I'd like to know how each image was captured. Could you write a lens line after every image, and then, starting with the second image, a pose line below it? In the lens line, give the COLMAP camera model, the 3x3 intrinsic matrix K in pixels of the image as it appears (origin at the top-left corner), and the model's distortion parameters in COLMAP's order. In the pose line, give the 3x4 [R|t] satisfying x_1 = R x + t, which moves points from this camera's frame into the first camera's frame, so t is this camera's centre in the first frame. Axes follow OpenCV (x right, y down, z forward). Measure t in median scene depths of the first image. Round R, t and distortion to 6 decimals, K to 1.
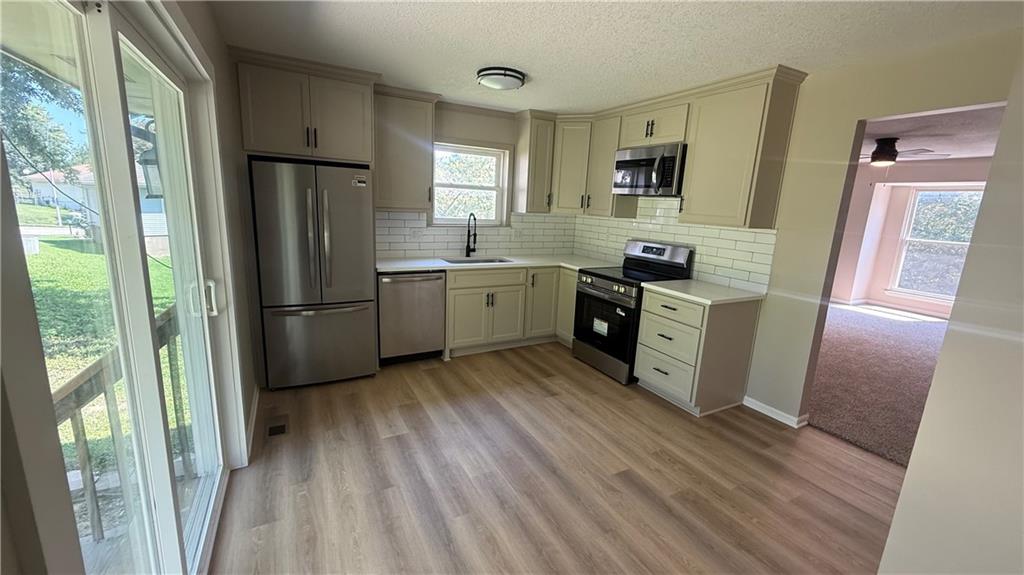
lens RADIAL K [[408.1, 0, 512.9], [0, 408.1, 288.2], [0, 0, 1]] dist [0.000624, 0.000022]
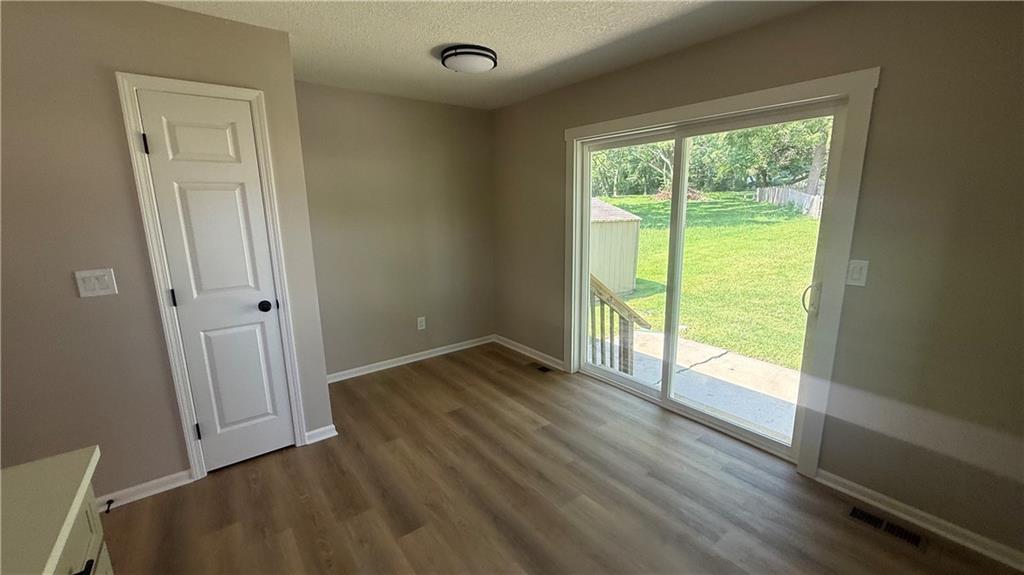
lens RADIAL K [[408.1, 0, 512.1], [0, 408.1, 283.3], [0, 0, 1]] dist [0.000624, 0.000022]
pose [[-0.985937, -0.003633, -0.167077, 0.221437], [-0.066329, 0.926151, 0.371274, -0.337179], [0.153390, 0.377135, -0.913368, 1.678991]]
